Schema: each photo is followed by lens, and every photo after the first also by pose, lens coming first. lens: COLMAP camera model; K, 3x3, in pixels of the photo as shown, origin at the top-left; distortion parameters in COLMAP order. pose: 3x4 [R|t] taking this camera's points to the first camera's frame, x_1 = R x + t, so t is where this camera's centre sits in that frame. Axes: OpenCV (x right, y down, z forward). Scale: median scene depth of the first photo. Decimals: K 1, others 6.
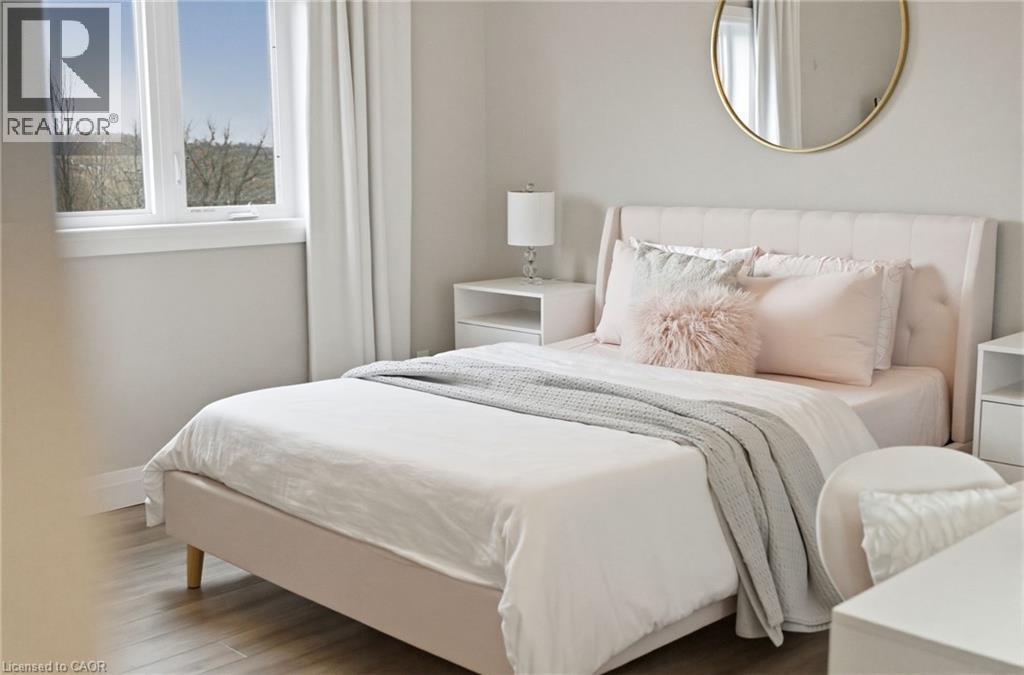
lens RADIAL K [[1198.6, 0, 513.3], [0, 1198.6, 339.5], [0, 0, 1]] dist [0.085238, 0.000000]
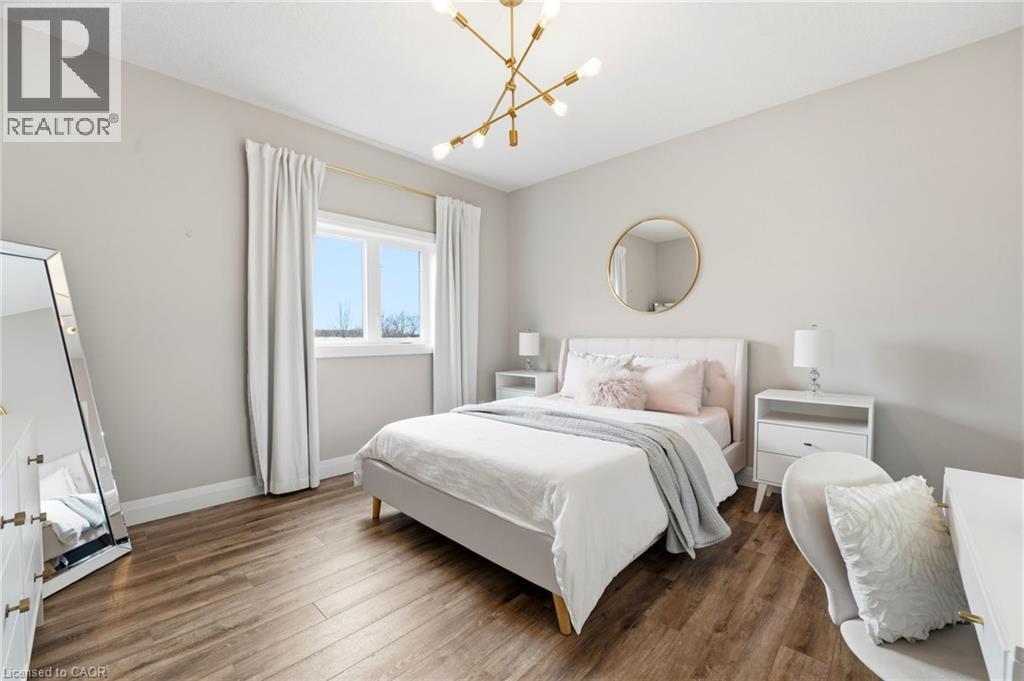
lens RADIAL K [[410.3, 0, 511.4], [0, 410.3, 347.0], [0, 0, 1]] dist [-0.023153, 0.000320]
pose [[0.999520, 0.004048, 0.030721, -0.063660], [-0.000024, 0.991531, -0.129868, 0.013034], [-0.030986, 0.129805, 0.991055, 0.295950]]
